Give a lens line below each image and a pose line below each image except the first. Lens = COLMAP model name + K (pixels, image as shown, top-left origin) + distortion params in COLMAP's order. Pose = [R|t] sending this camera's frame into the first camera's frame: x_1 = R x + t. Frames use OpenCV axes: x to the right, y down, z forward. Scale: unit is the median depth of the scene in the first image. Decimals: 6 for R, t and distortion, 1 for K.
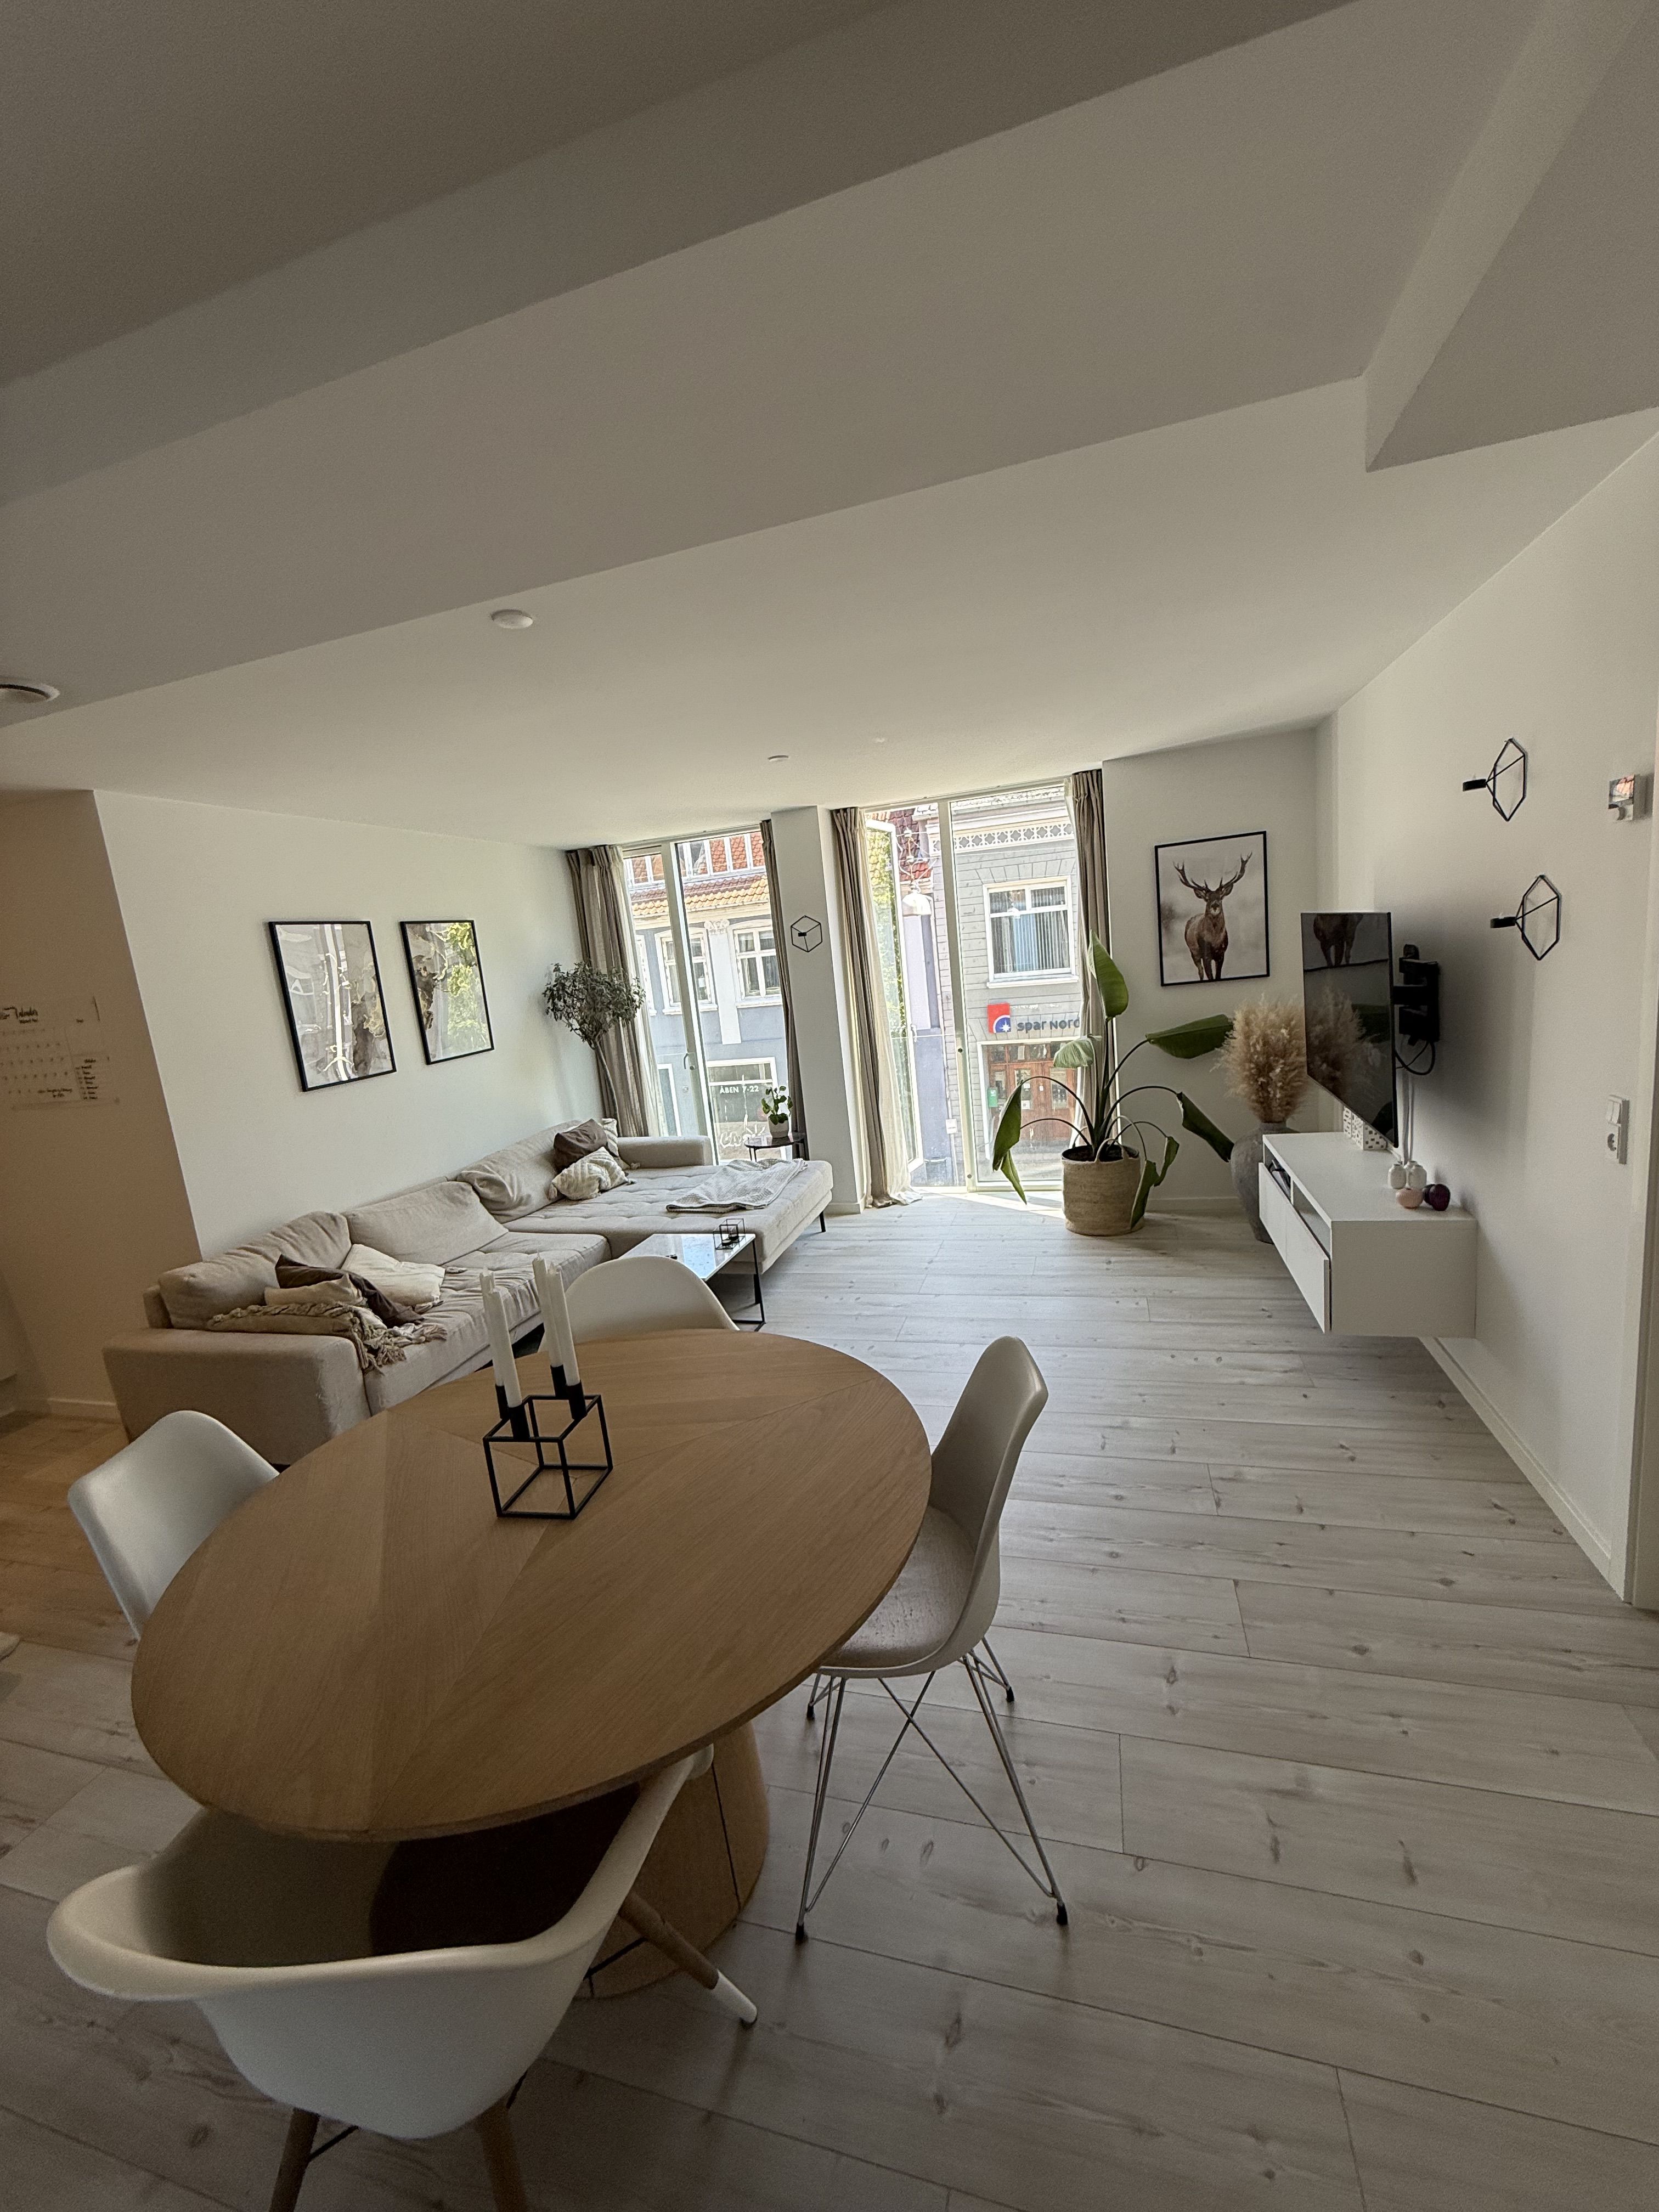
lens RADIAL K [[882.1, 0, 834.0], [0, 882.1, 1105.5], [0, 0, 1]] dist [-0.002288, -0.000305]
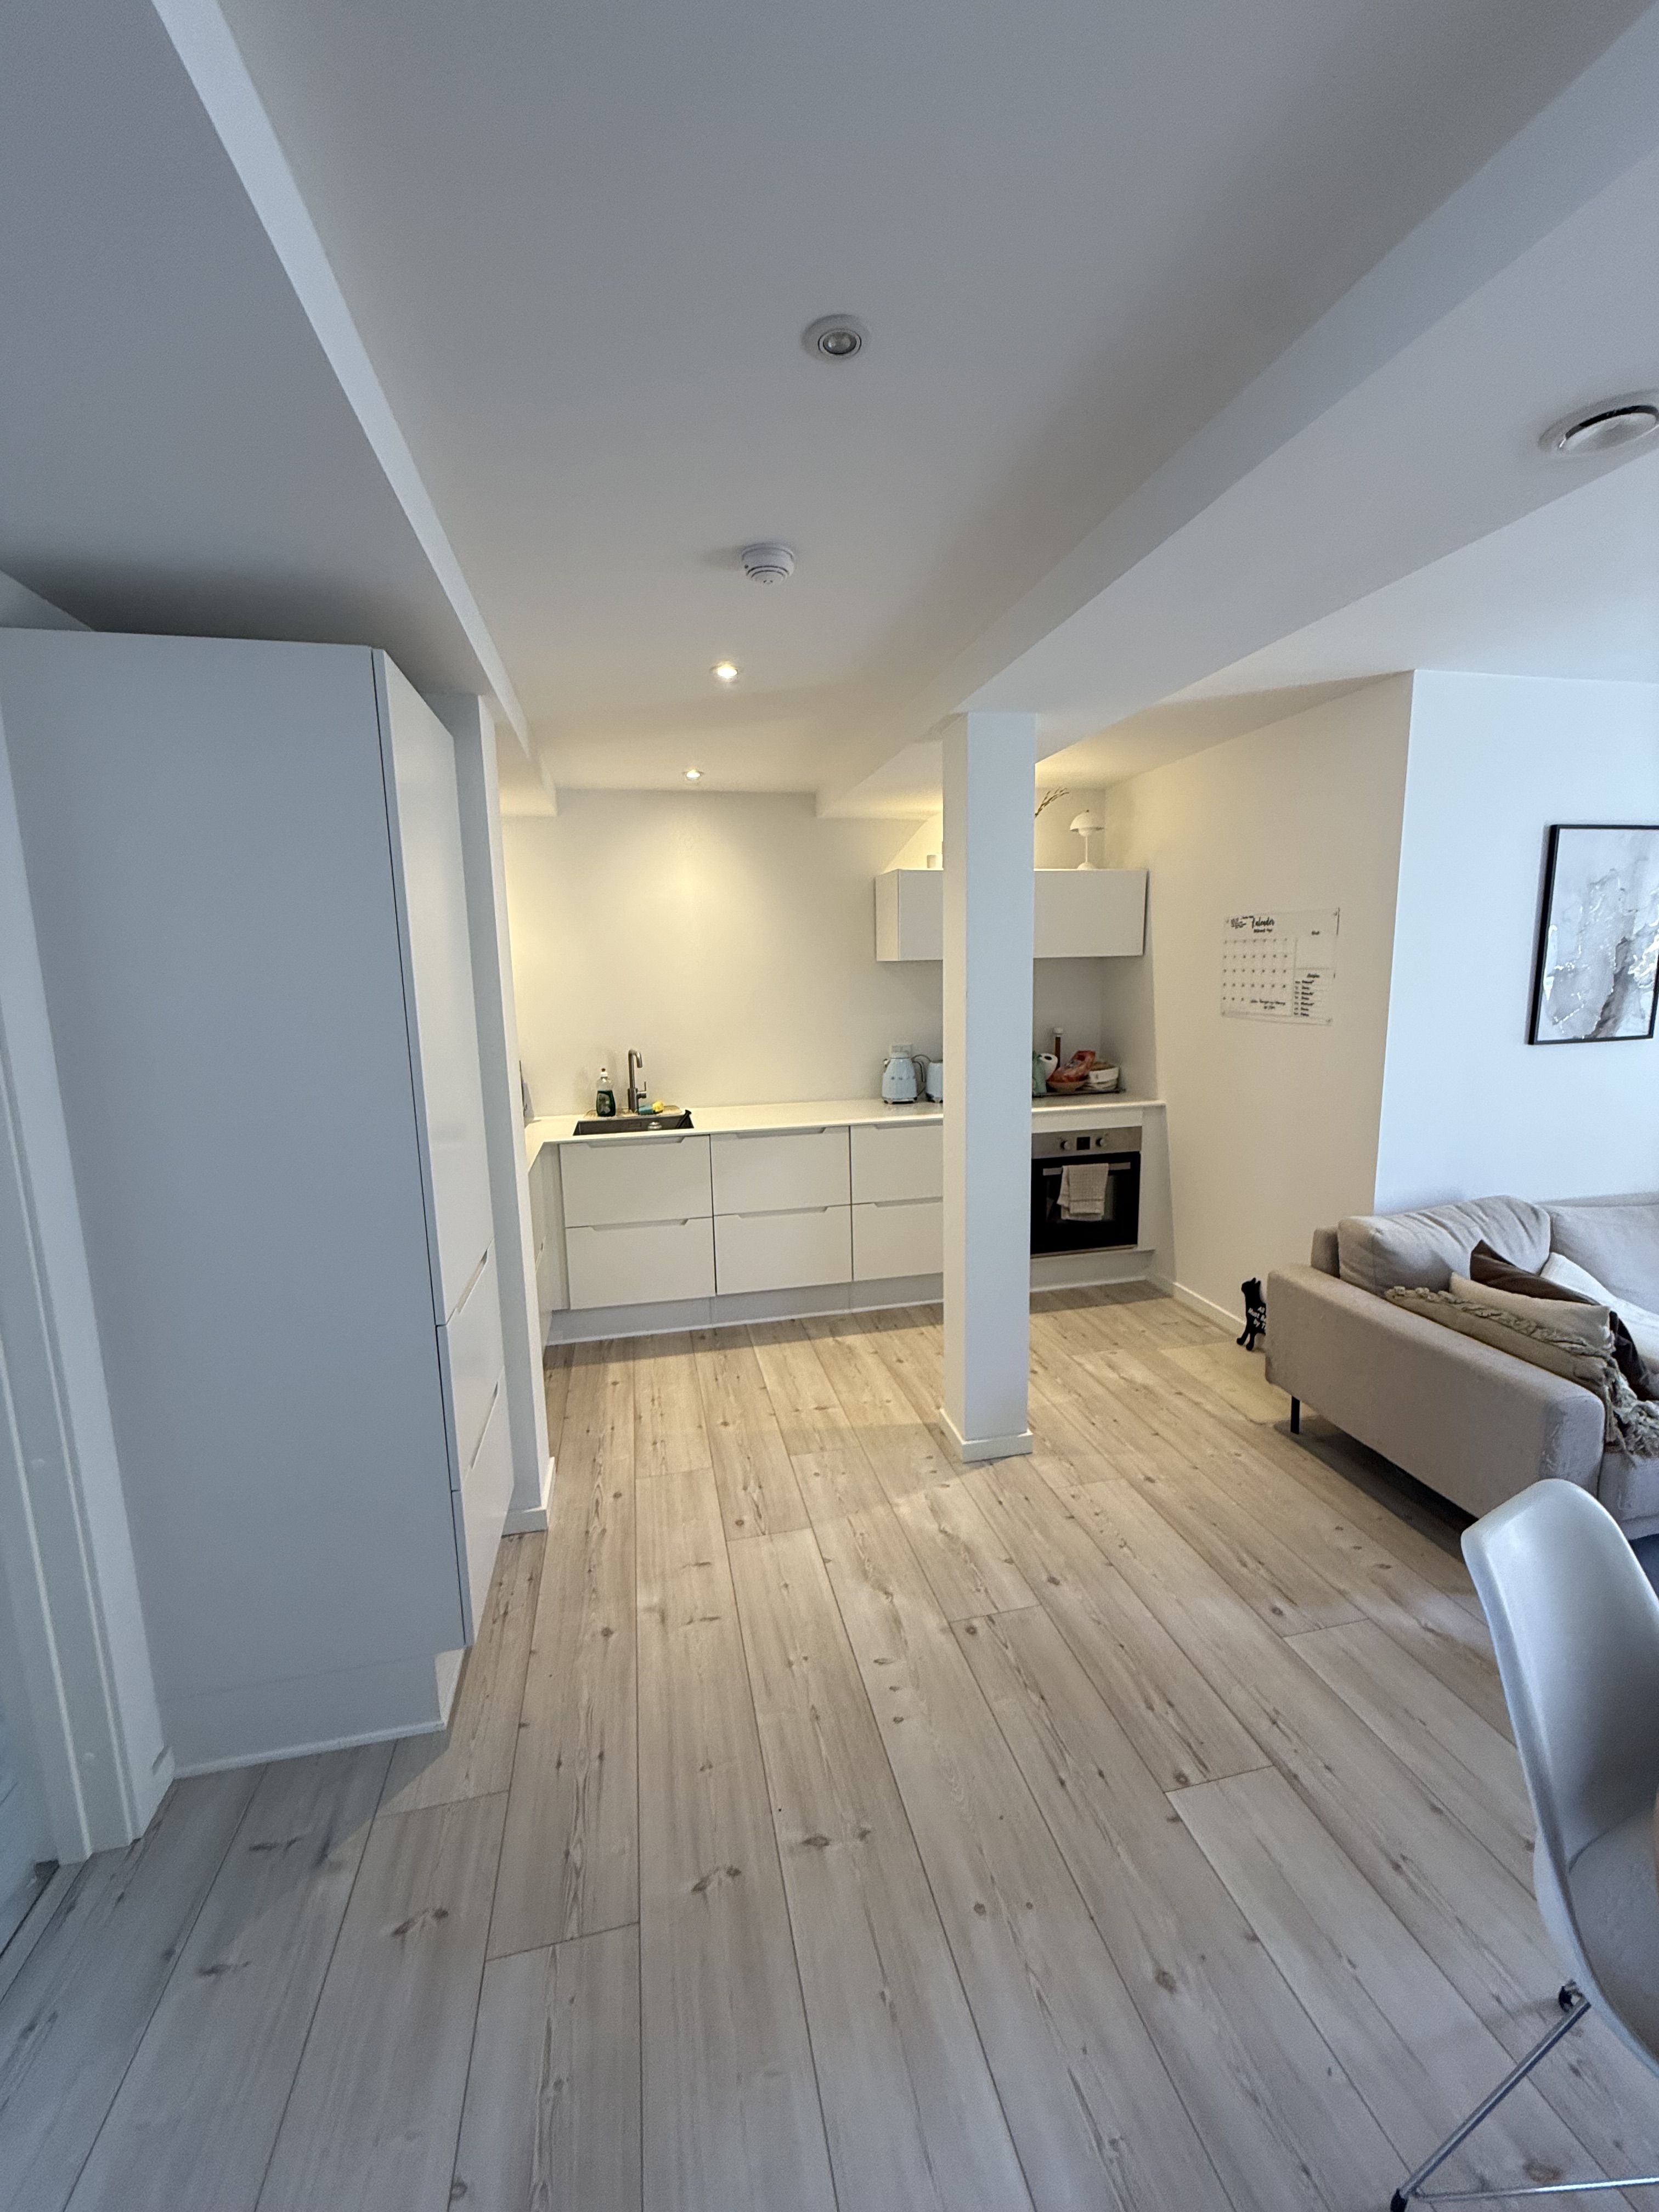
lens RADIAL K [[882.1, 0, 826.3], [0, 882.1, 1104.3], [0, 0, 1]] dist [-0.002288, -0.000305]
pose [[0.484763, 0.227221, -0.844616, -0.270664], [-0.180228, 0.970893, 0.157752, 0.030063], [0.855876, 0.075751, 0.511604, 0.069812]]
